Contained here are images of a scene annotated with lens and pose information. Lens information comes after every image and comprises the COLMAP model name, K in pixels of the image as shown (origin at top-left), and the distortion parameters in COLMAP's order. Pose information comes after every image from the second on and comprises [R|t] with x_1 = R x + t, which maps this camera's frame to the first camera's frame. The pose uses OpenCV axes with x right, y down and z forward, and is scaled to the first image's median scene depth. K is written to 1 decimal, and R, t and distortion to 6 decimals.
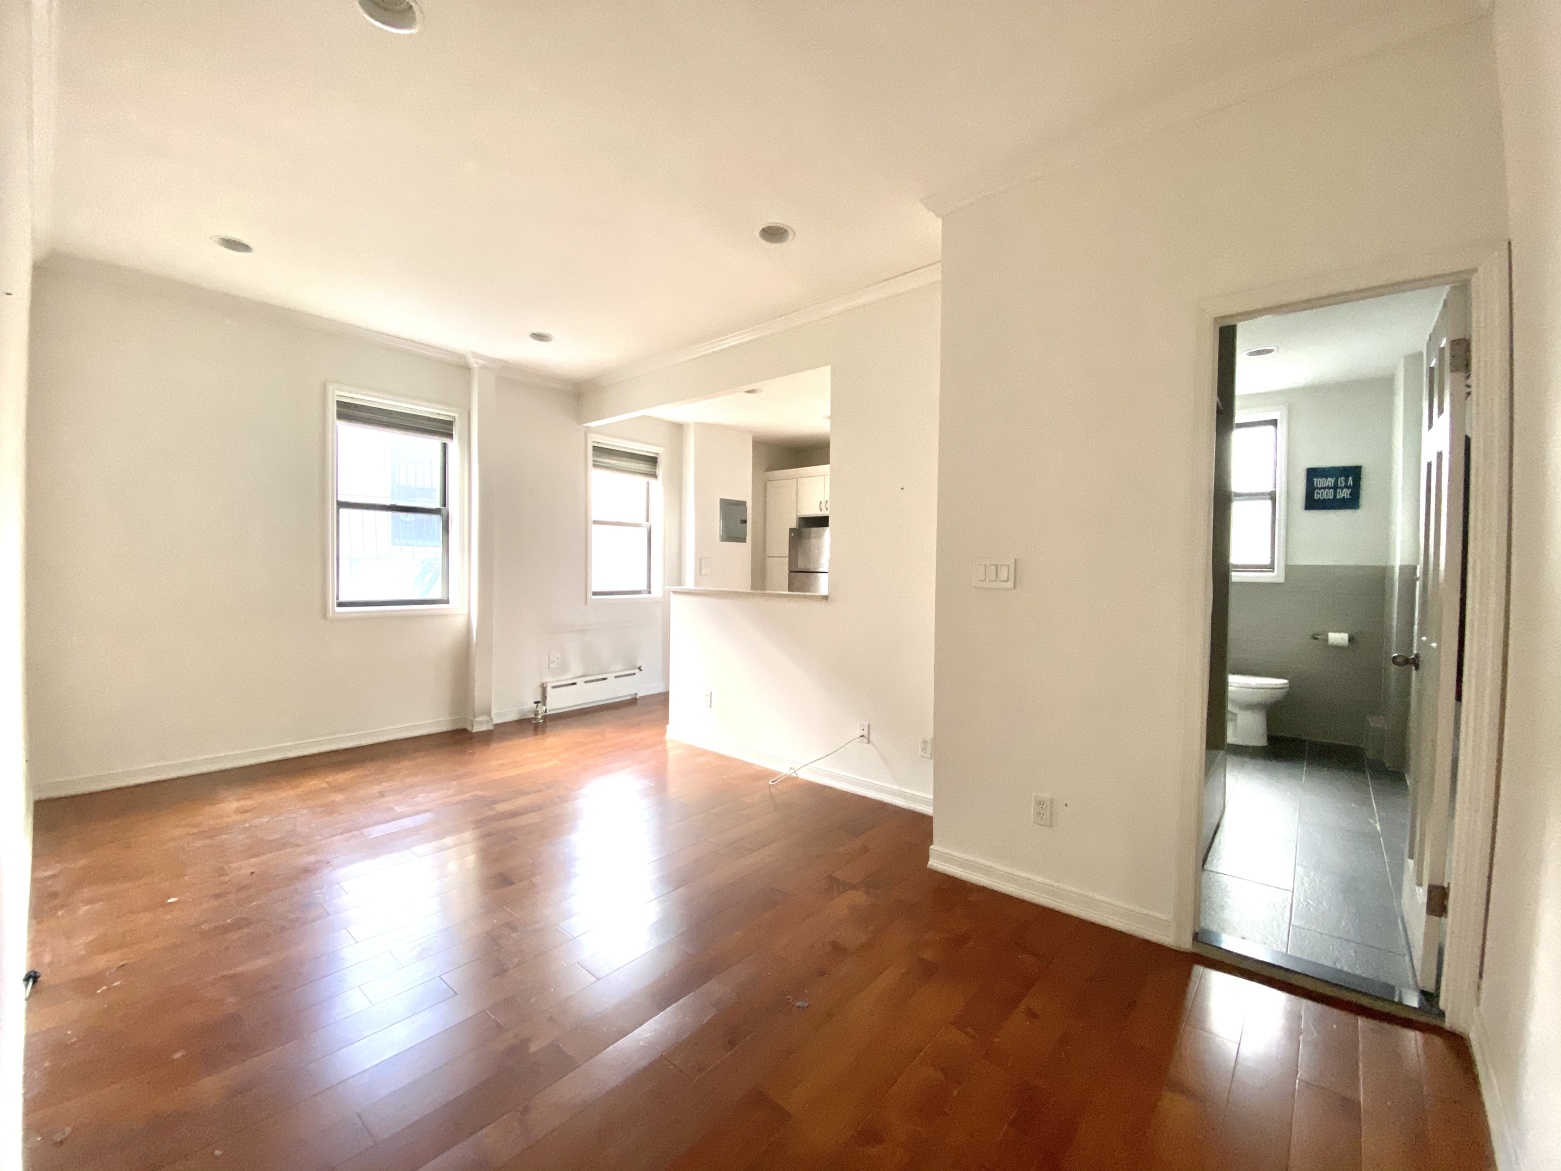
lens RADIAL K [[547.1, 0, 883.7], [0, 547.1, 568.0], [0, 0, 1]] dist [-0.001003, -0.000058]
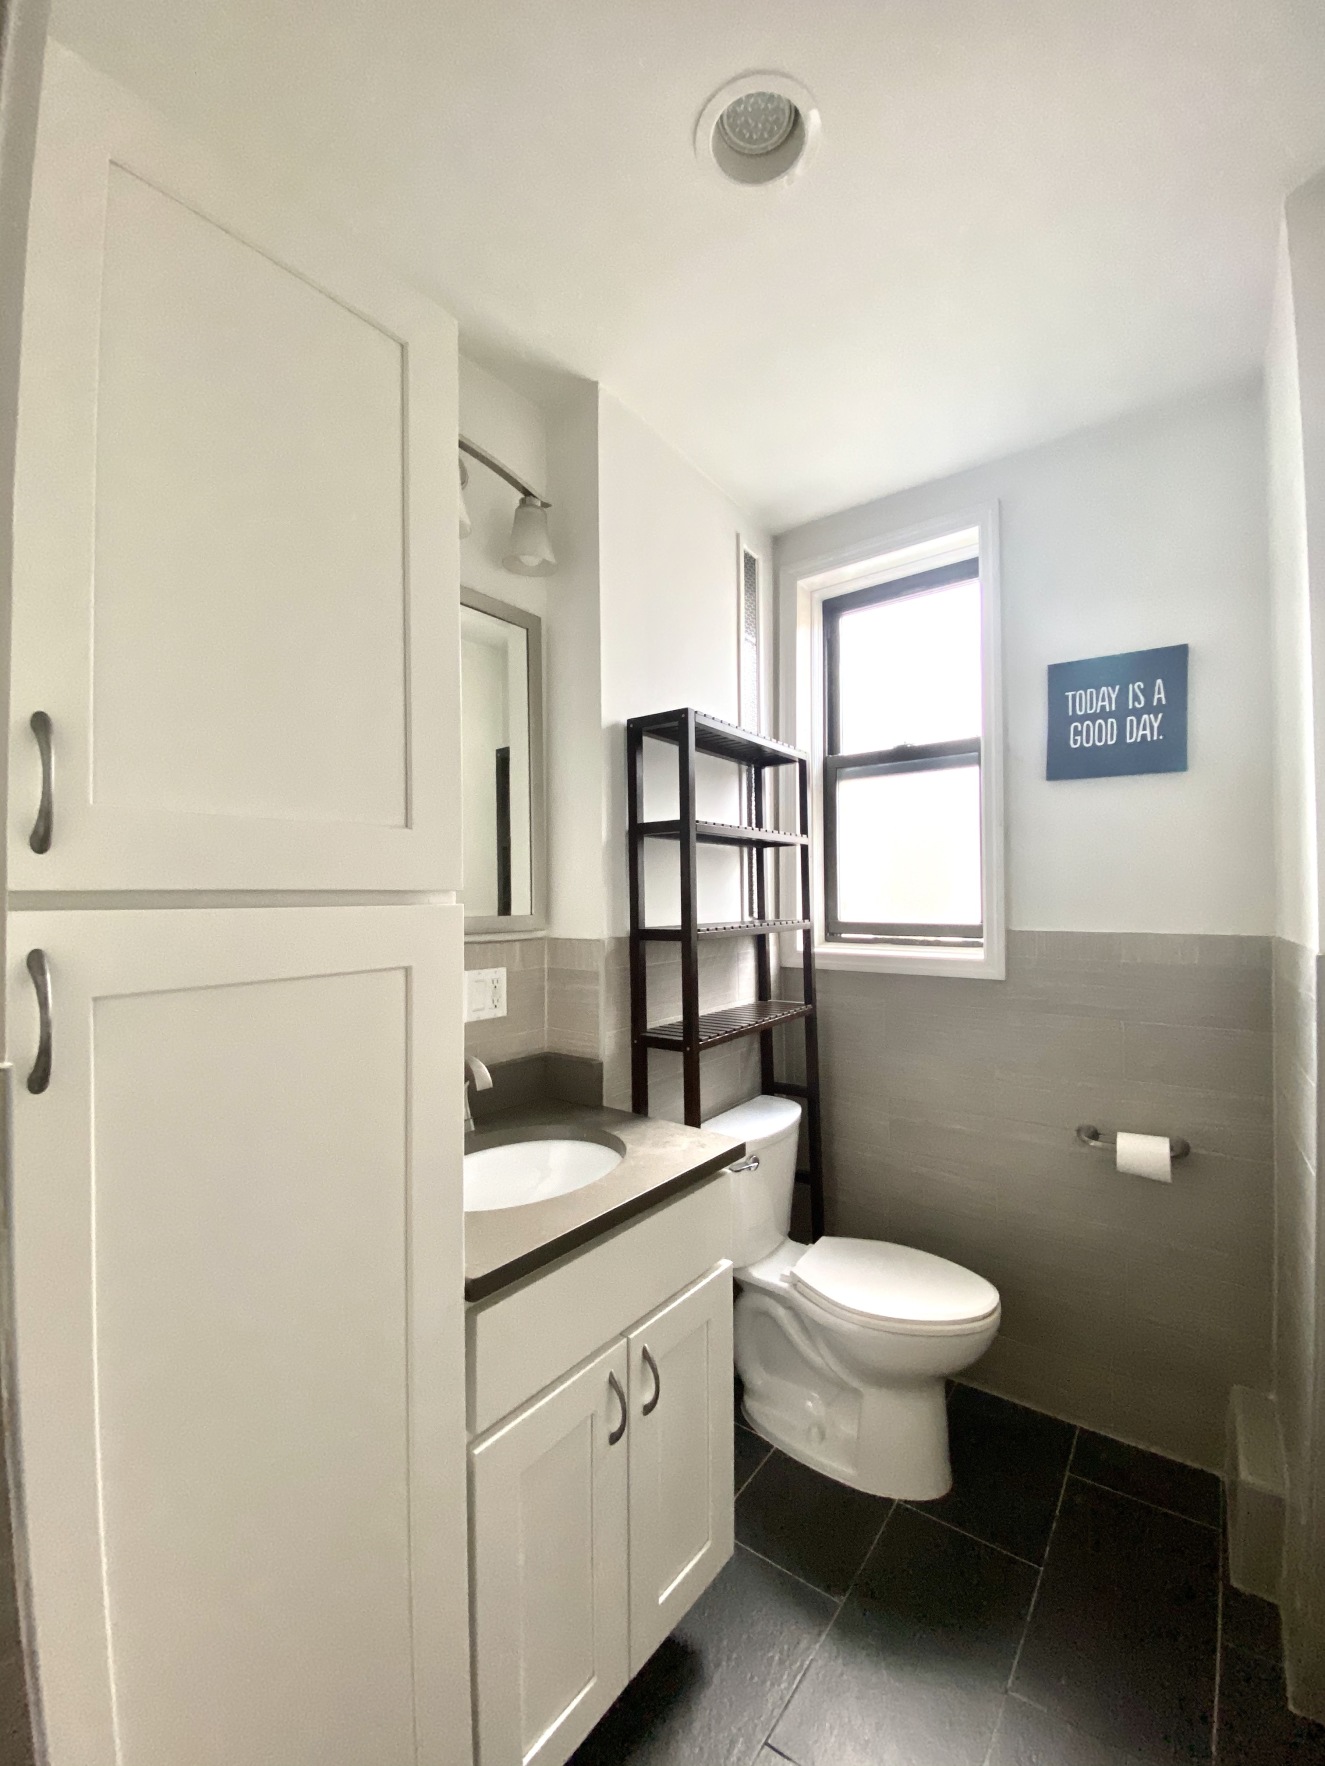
lens RADIAL K [[709.5, 0, 658.2], [0, 709.5, 876.2], [0, 0, 1]] dist [0.000097, -0.013213]
pose [[0.998783, -0.014188, 0.047237, 0.507272], [0.016074, 0.999078, -0.039801, -0.028883], [-0.046629, 0.040512, 0.998090, 0.565675]]
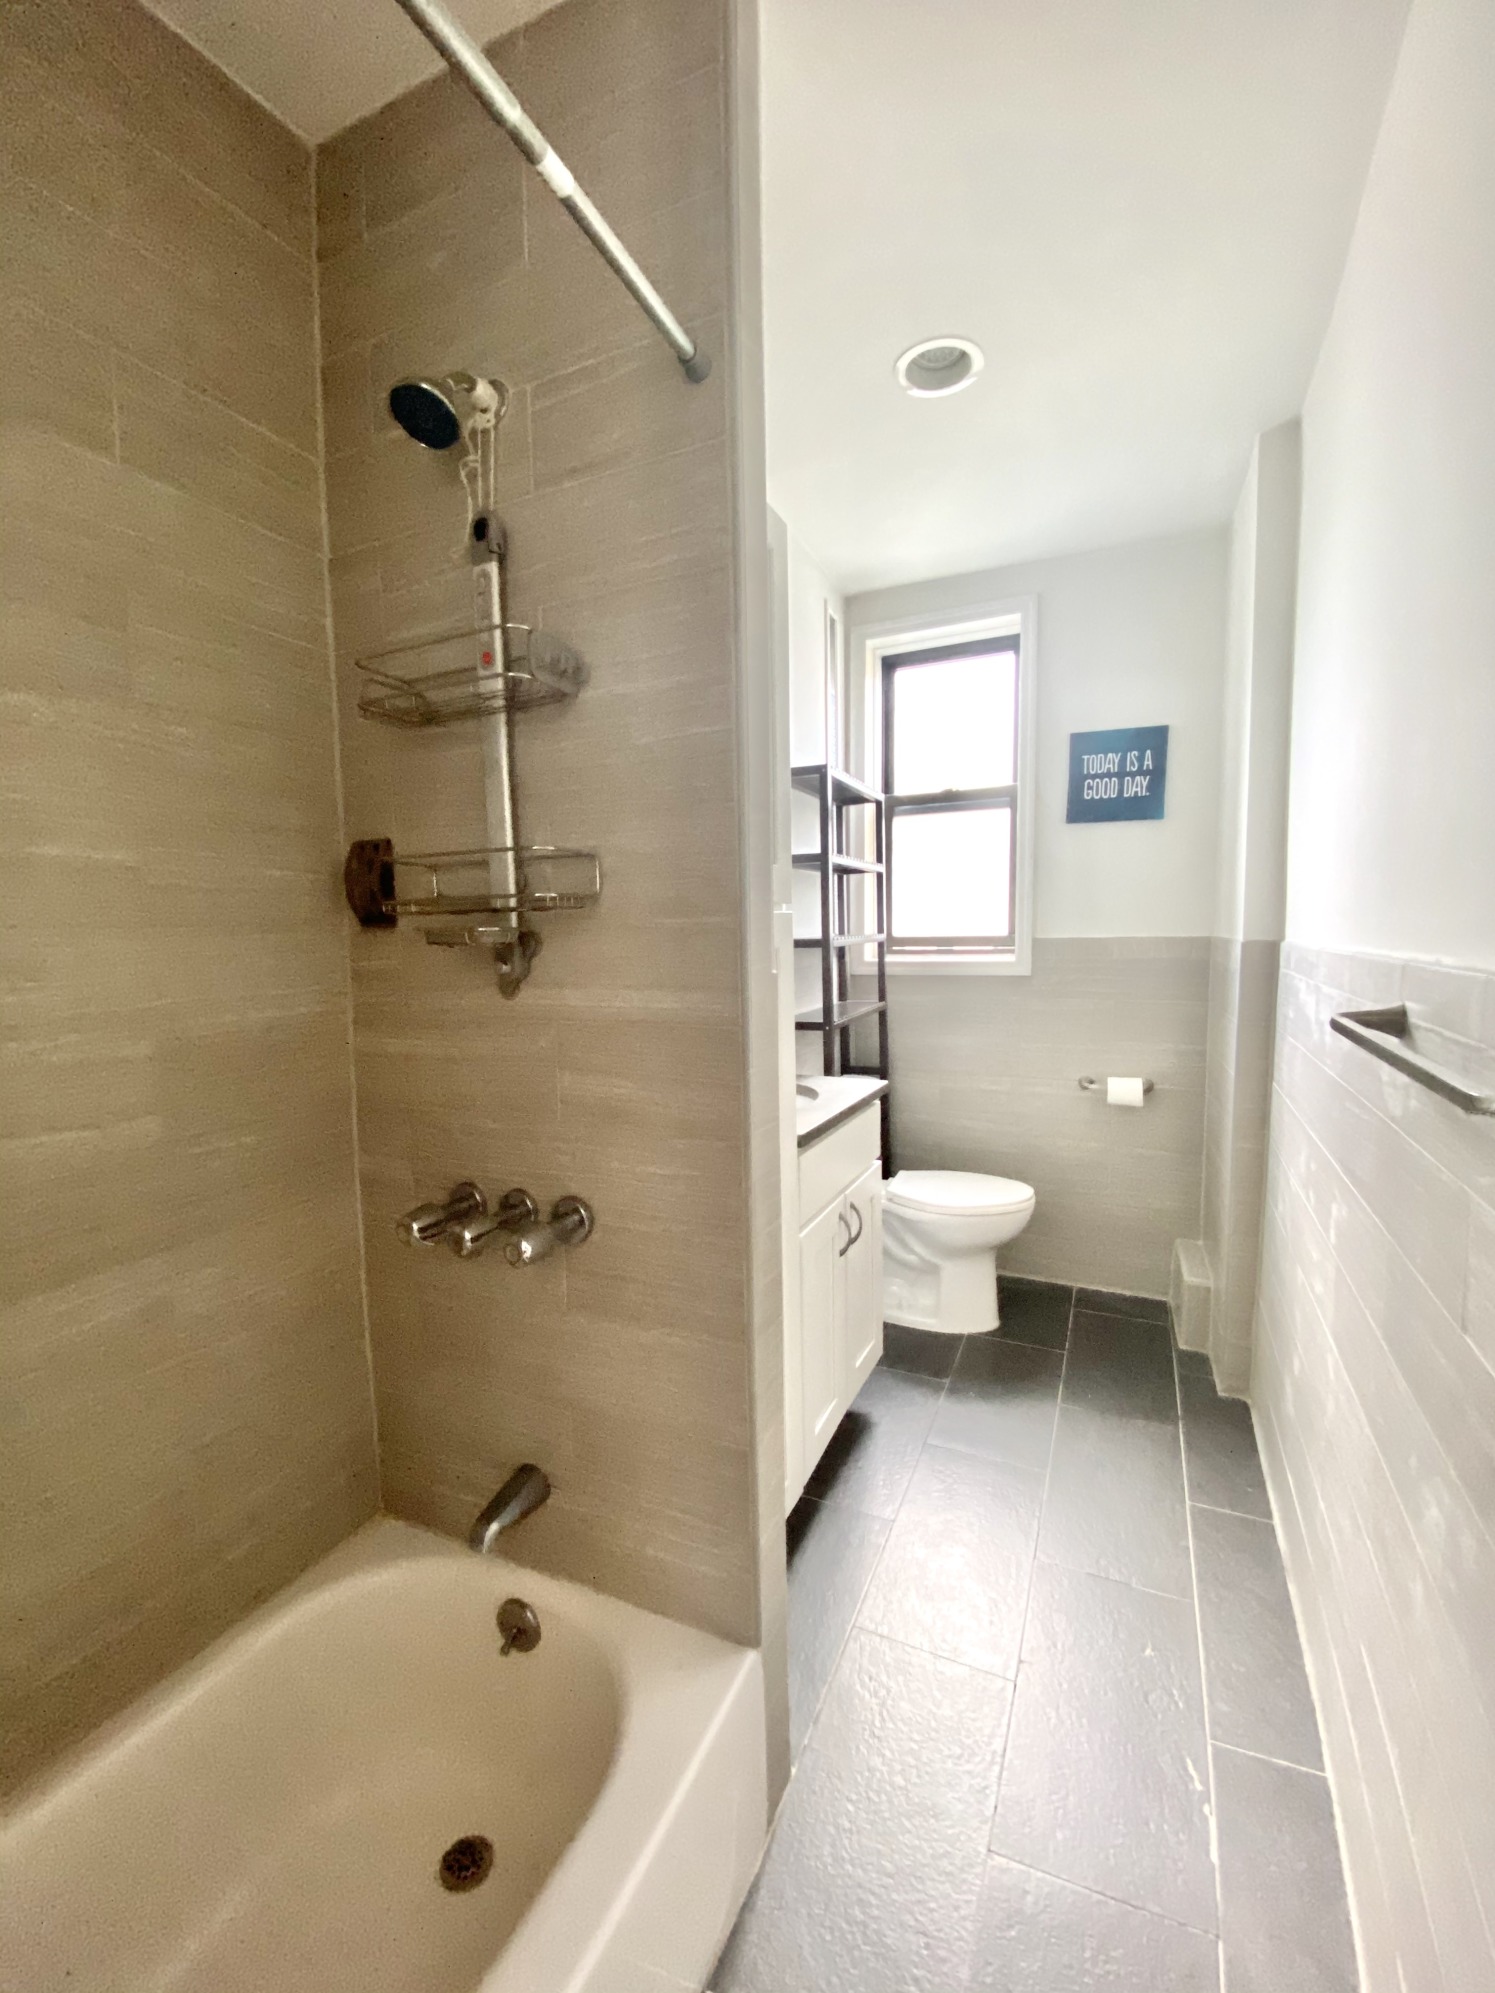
lens RADIAL K [[805.9, 0, 747.5], [0, 805.9, 996.5], [0, 0, 1]] dist [0.001497, -0.000010]
pose [[0.966065, -0.050864, 0.253243, 0.325658], [0.032642, 0.996600, 0.075648, -0.017967], [-0.256229, -0.064815, 0.964441, 0.395581]]
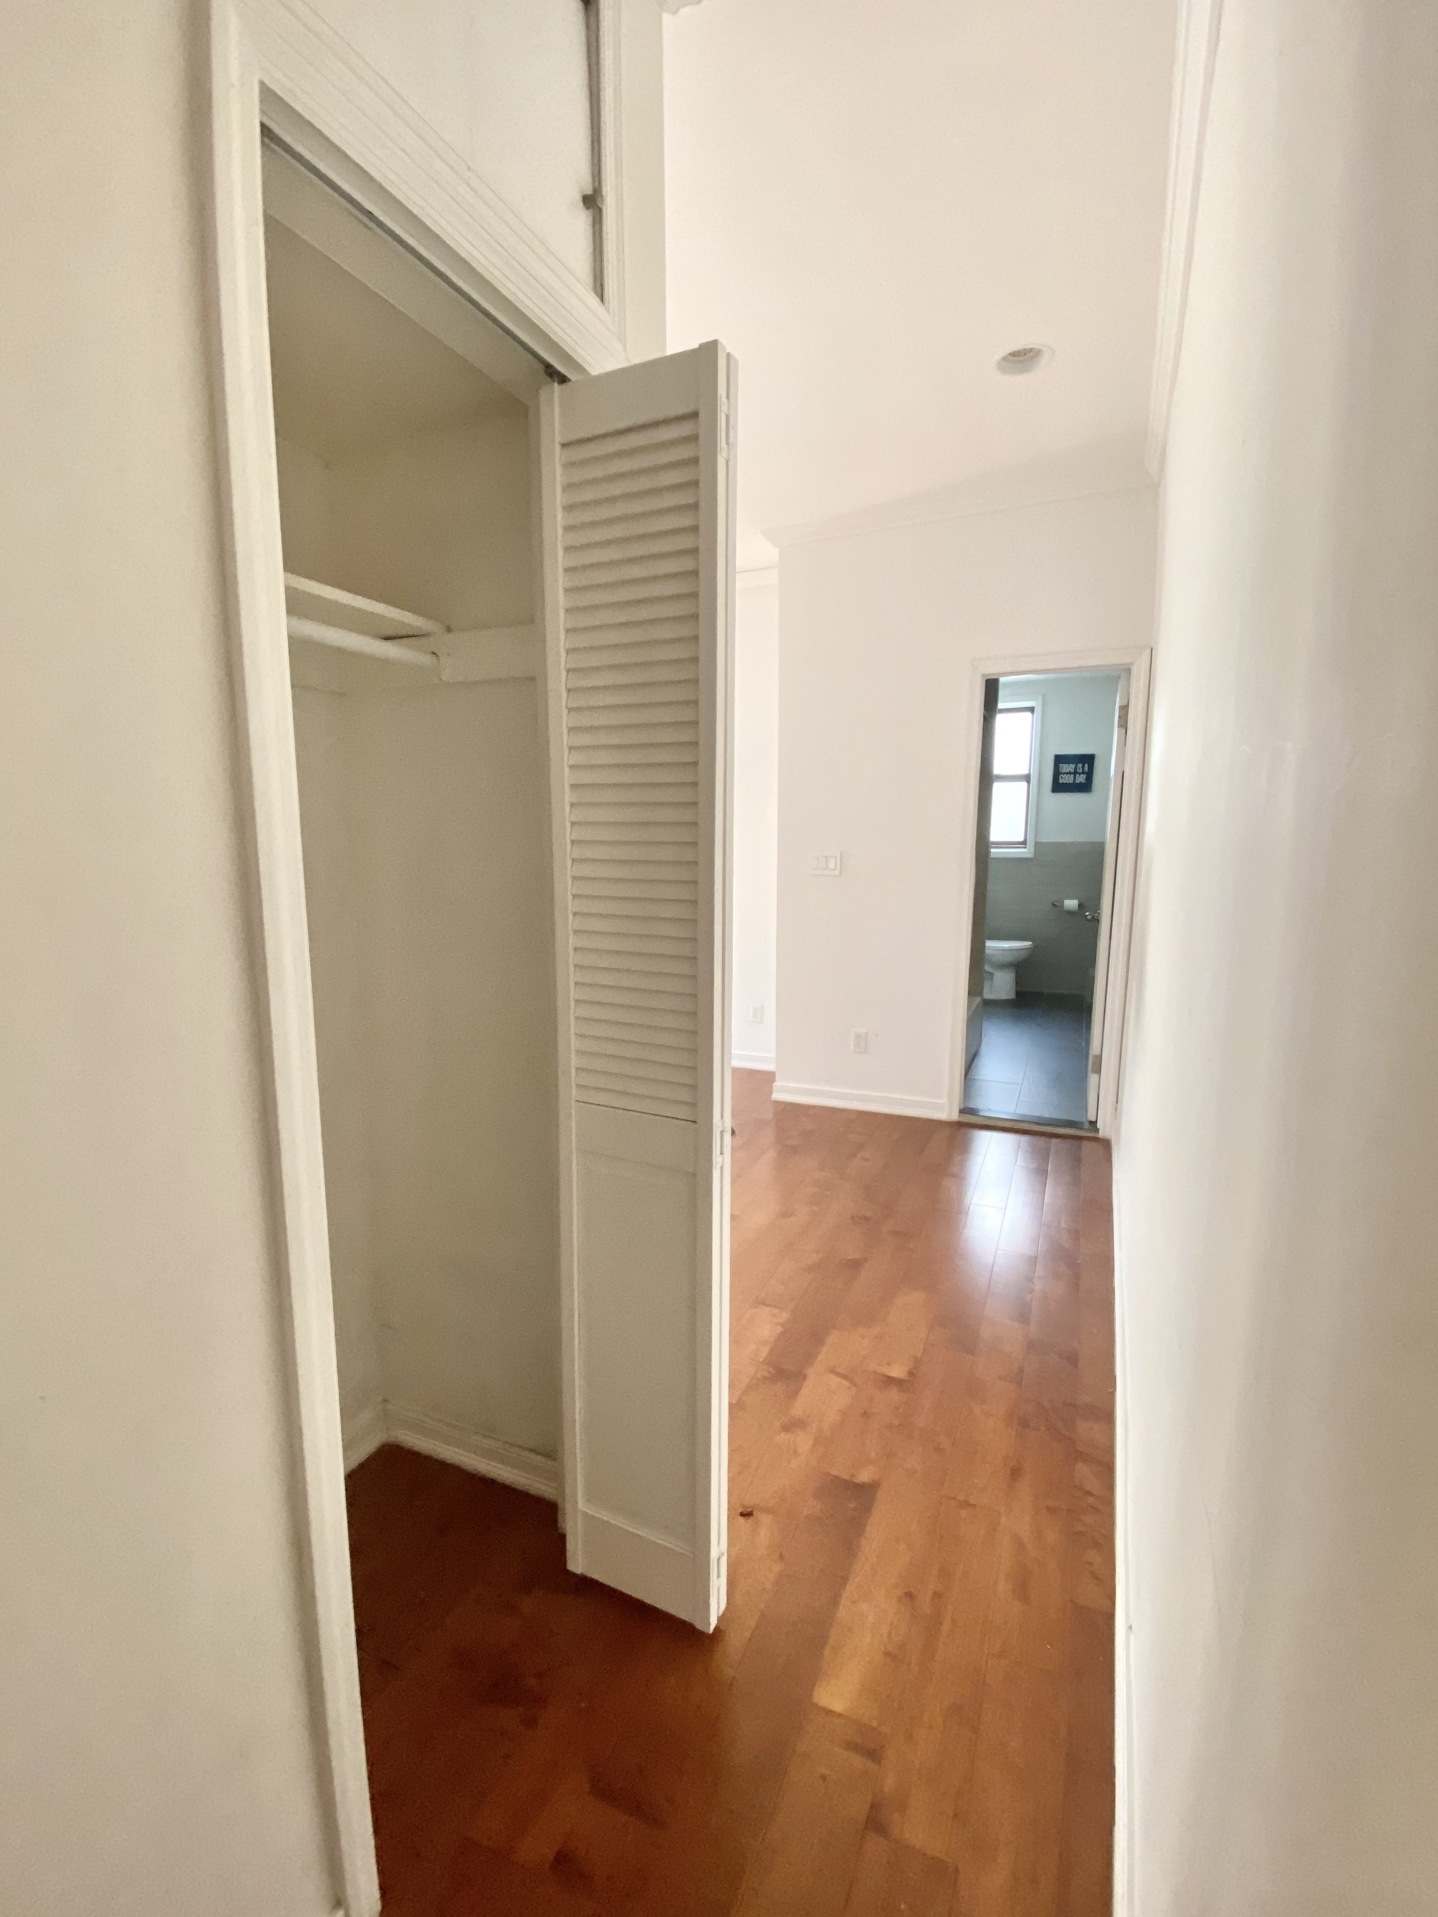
lens RADIAL K [[775.2, 0, 719.0], [0, 775.2, 958.5], [0, 0, 1]] dist [0.001497, -0.000010]
pose [[0.973793, -0.066922, 0.217366, -0.278843], [0.031318, 0.986081, 0.163289, -0.053065], [-0.225268, -0.152202, 0.962335, -0.454330]]
